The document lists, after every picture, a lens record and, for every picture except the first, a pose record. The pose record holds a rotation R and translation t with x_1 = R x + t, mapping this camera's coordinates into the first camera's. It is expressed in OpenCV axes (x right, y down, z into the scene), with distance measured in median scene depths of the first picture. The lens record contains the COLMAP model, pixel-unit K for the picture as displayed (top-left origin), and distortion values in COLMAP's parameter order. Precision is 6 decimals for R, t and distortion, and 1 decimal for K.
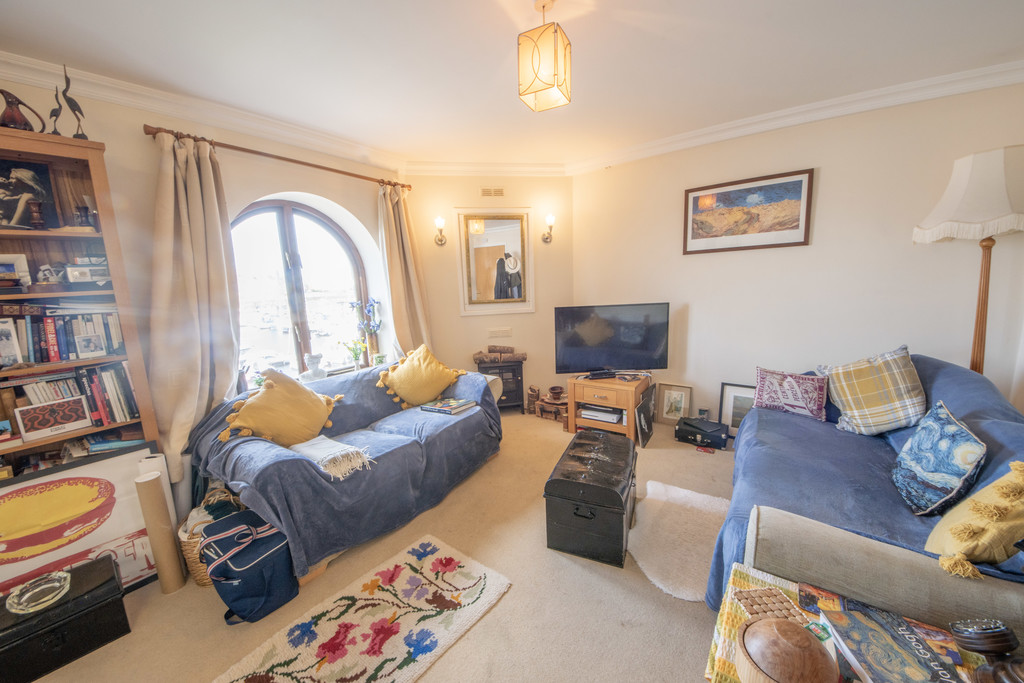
lens RADIAL K [[383.4, 0, 512.0], [0, 383.4, 341.5], [0, 0, 1]] dist [0.046306, -0.028944]
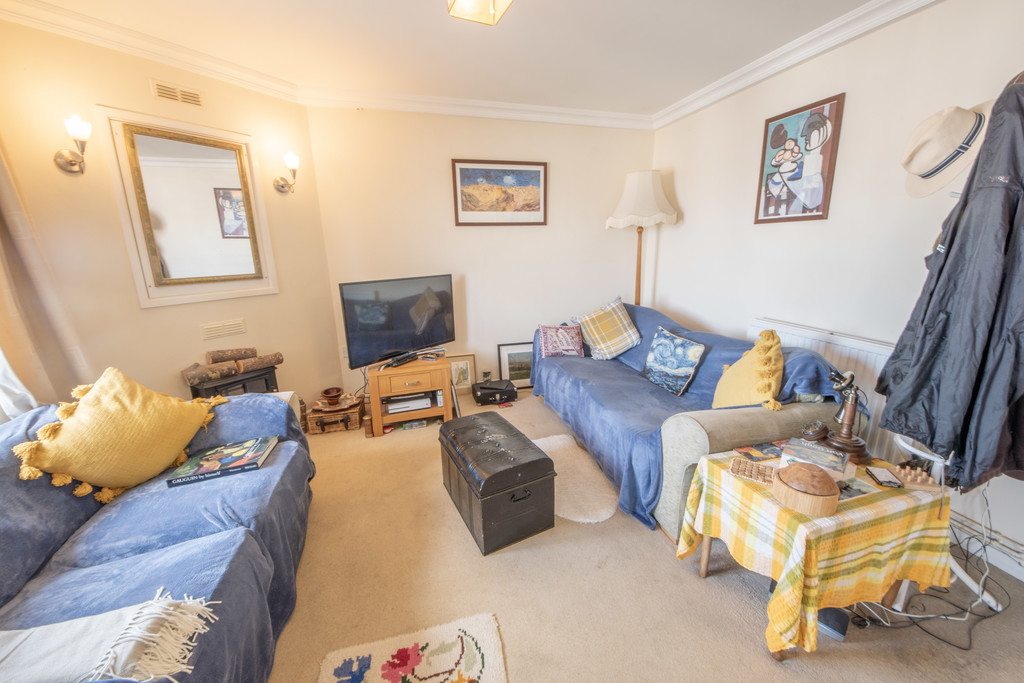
lens RADIAL K [[399.5, 0, 513.8], [0, 399.5, 343.5], [0, 0, 1]] dist [0.052816, -0.034021]
pose [[0.597820, -0.162495, 0.784988, -0.353996], [0.117939, 0.986412, 0.114372, -0.025448], [-0.792907, 0.024207, 0.608861, 0.265859]]
